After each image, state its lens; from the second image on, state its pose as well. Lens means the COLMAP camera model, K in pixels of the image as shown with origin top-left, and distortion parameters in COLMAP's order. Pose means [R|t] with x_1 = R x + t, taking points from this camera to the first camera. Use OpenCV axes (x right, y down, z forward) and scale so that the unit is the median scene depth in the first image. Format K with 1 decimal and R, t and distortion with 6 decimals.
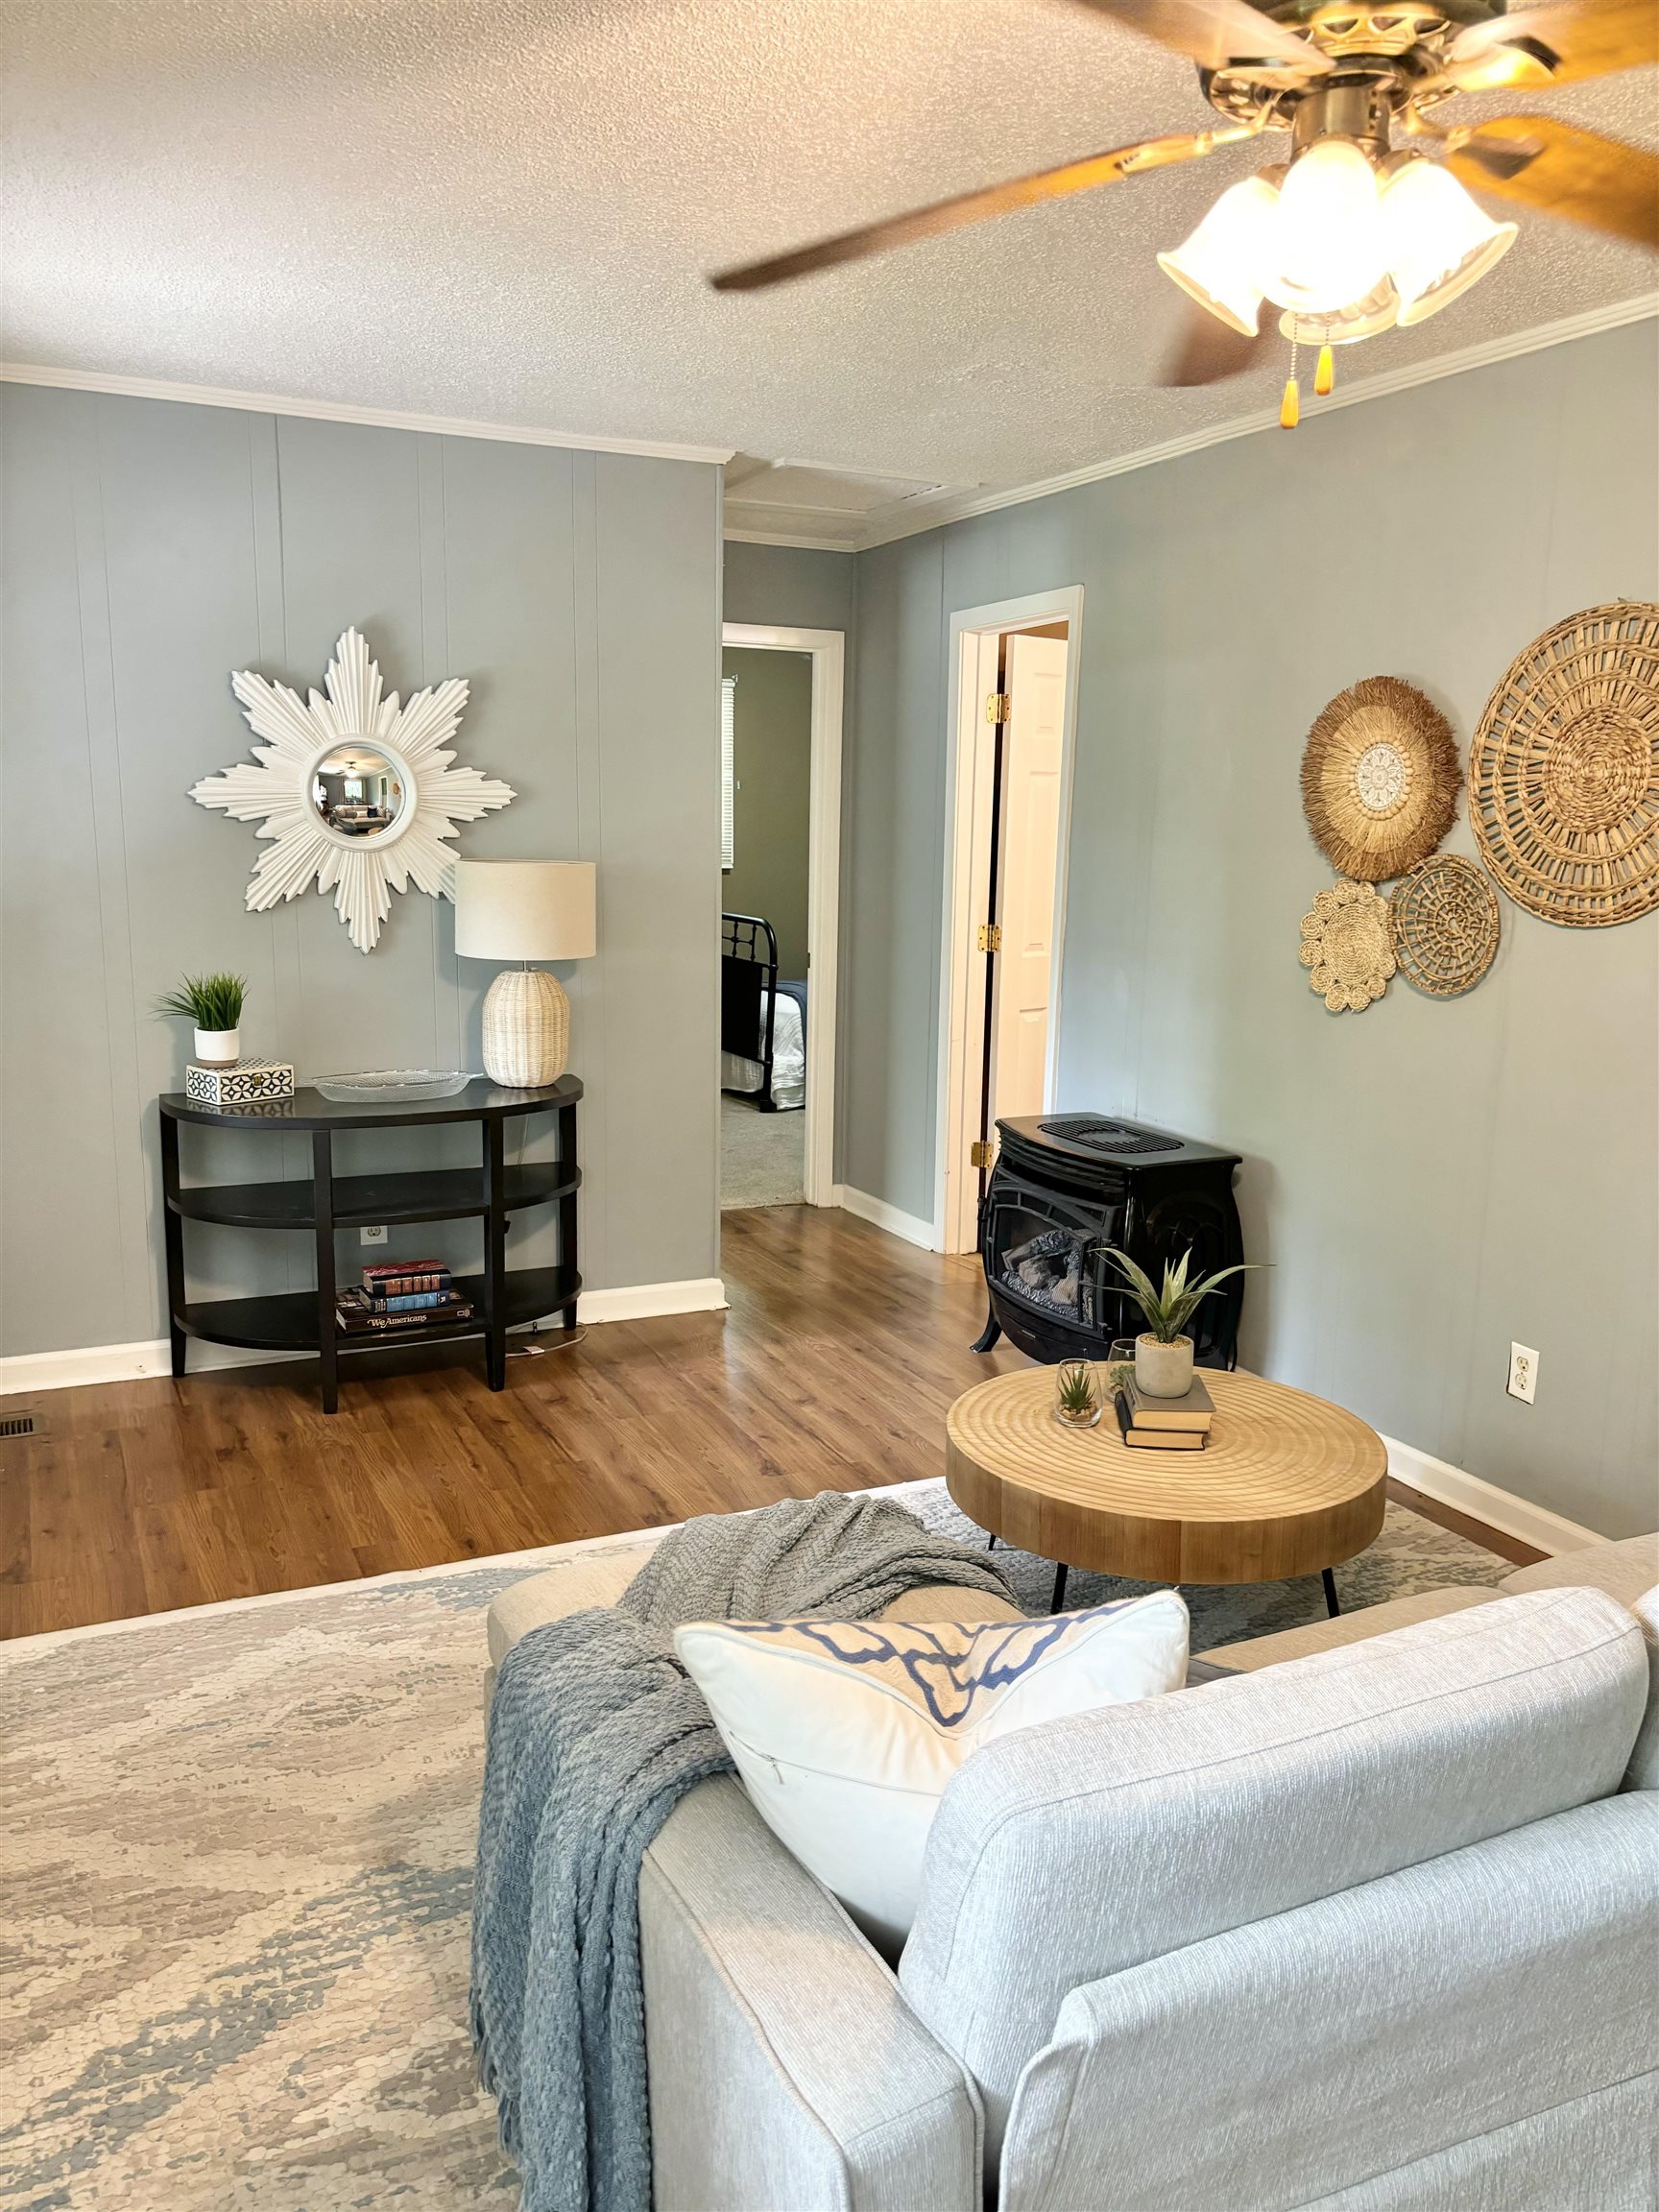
lens RADIAL K [[1673.9, 0, 805.9], [0, 1673.9, 1104.7], [0, 0, 1]] dist [0.079747, -0.094377]
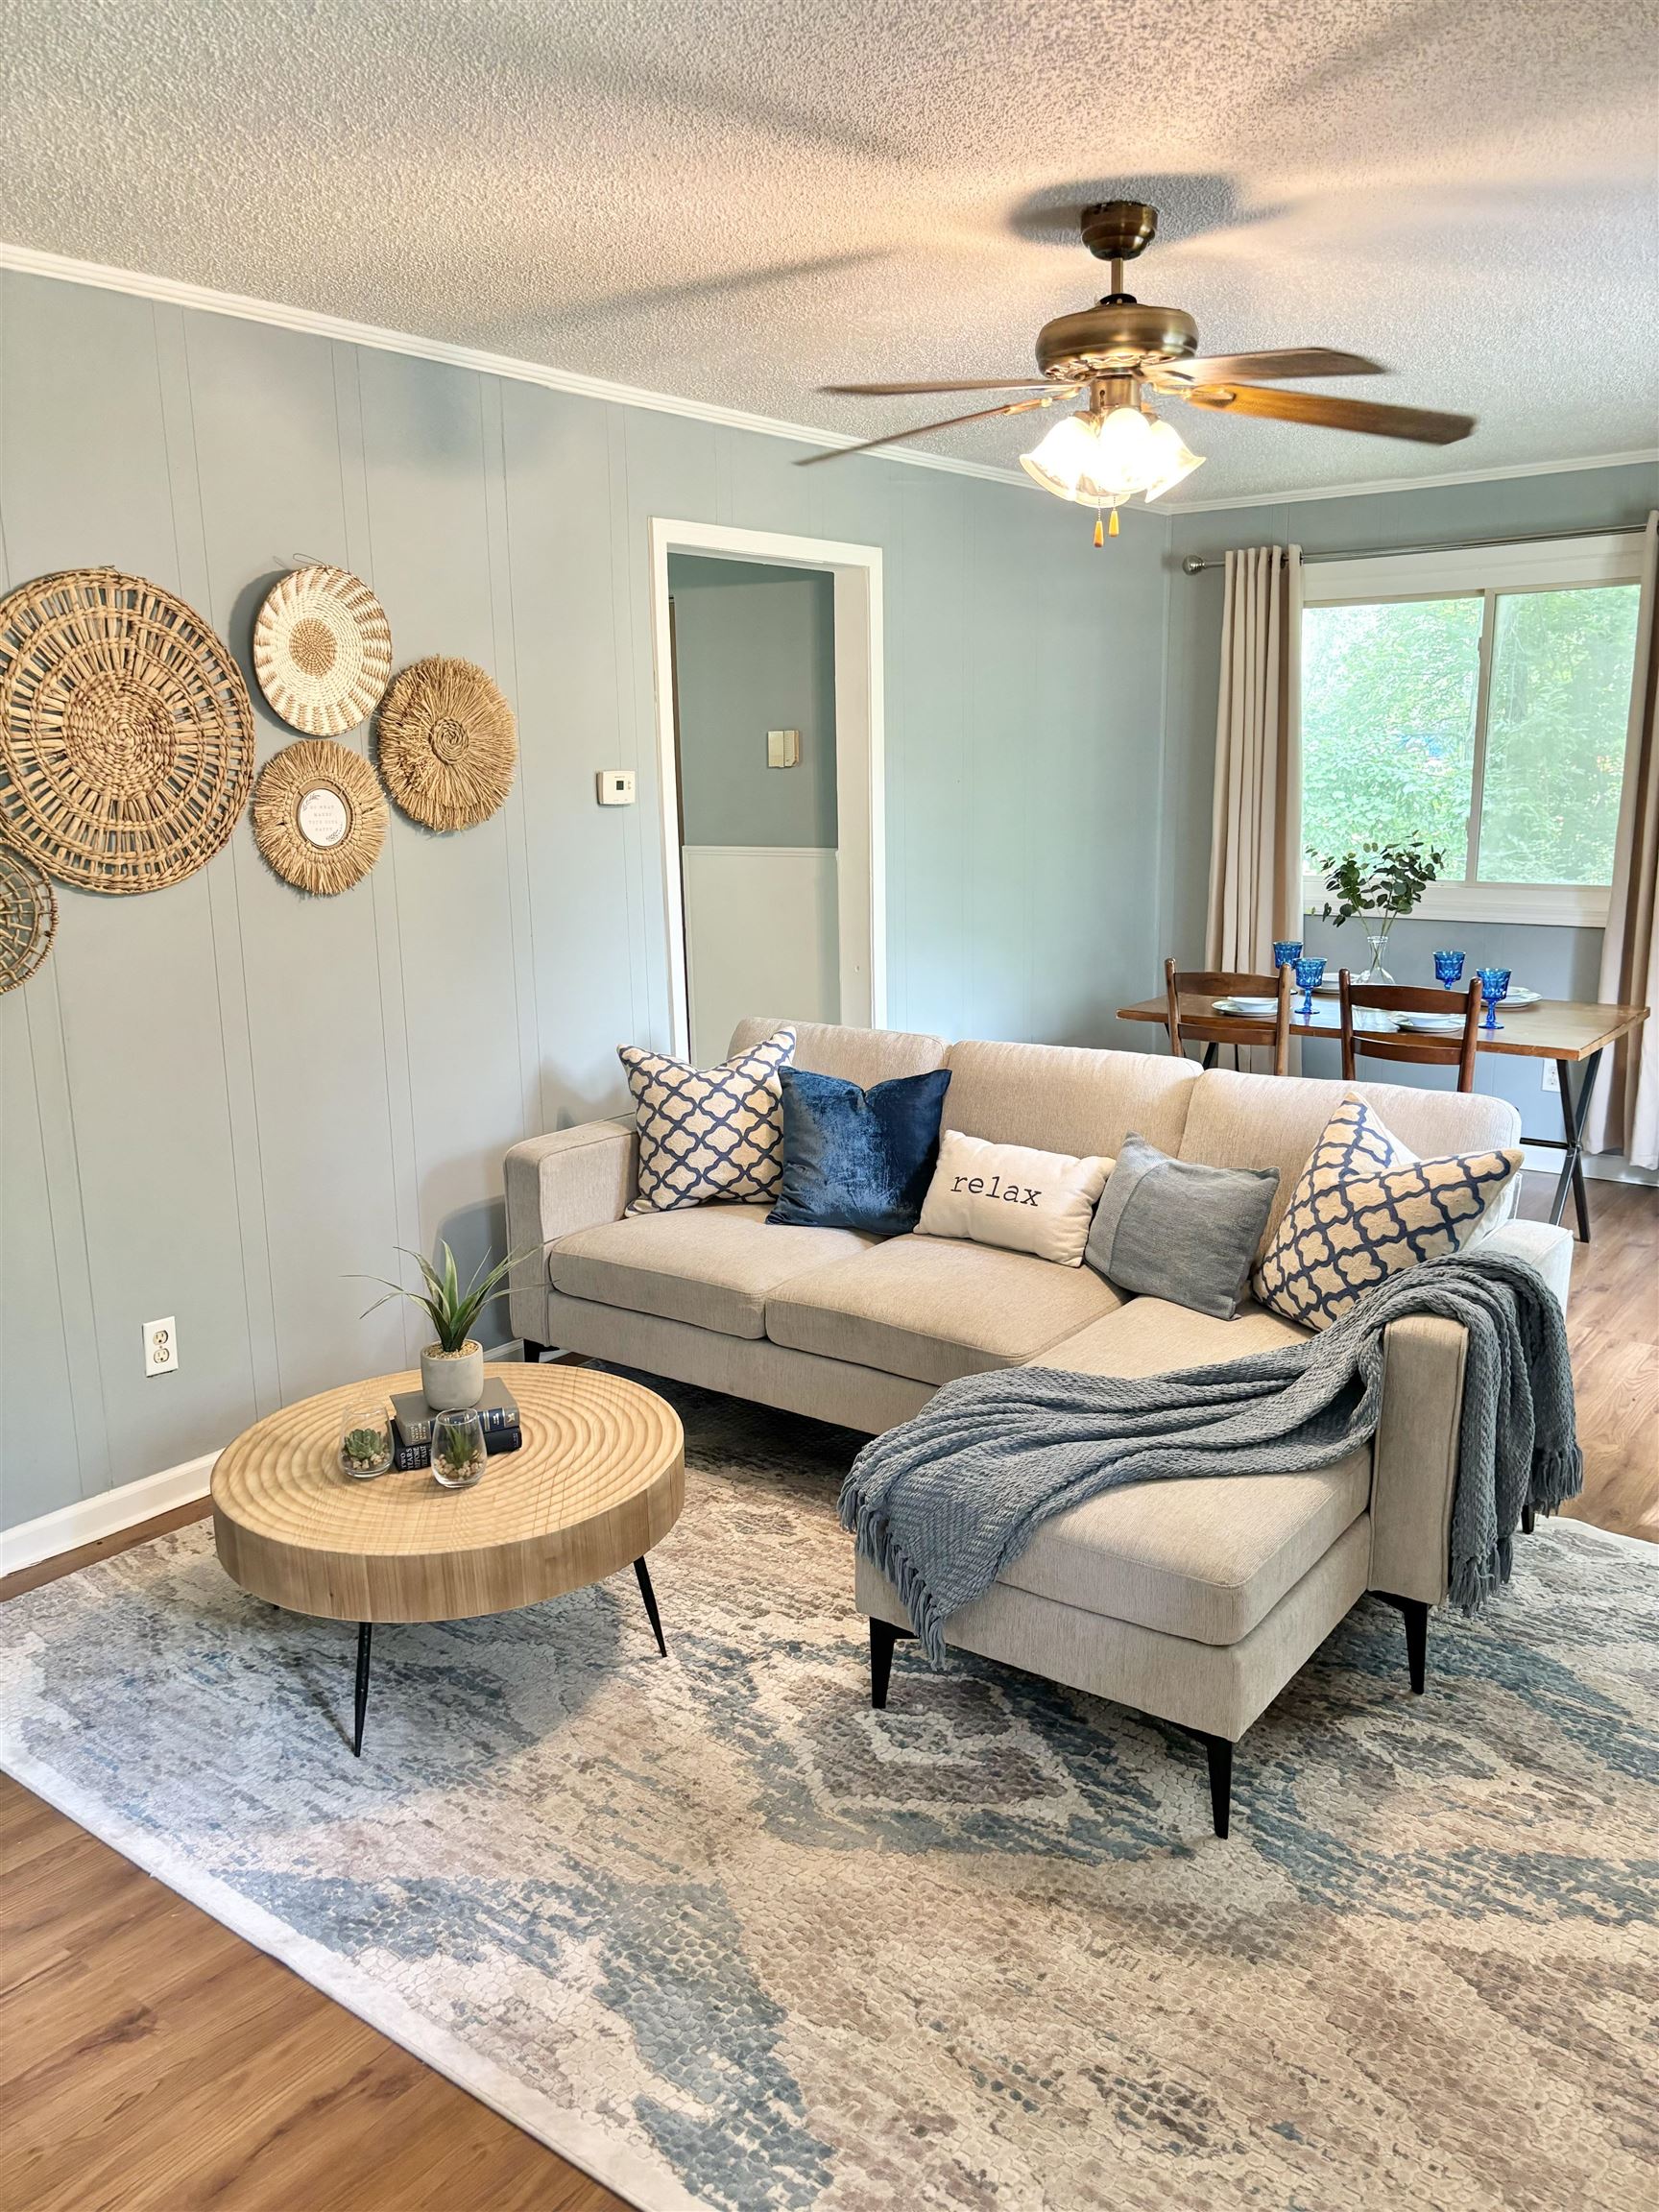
lens RADIAL K [[1673.9, 0, 805.9], [0, 1673.9, 1104.7], [0, 0, 1]] dist [0.079747, -0.094377]
pose [[-0.458539, -0.185561, 0.869085, -0.859840], [0.165270, 0.943090, 0.288560, -0.292265], [-0.873171, 0.275950, -0.401775, 1.512002]]
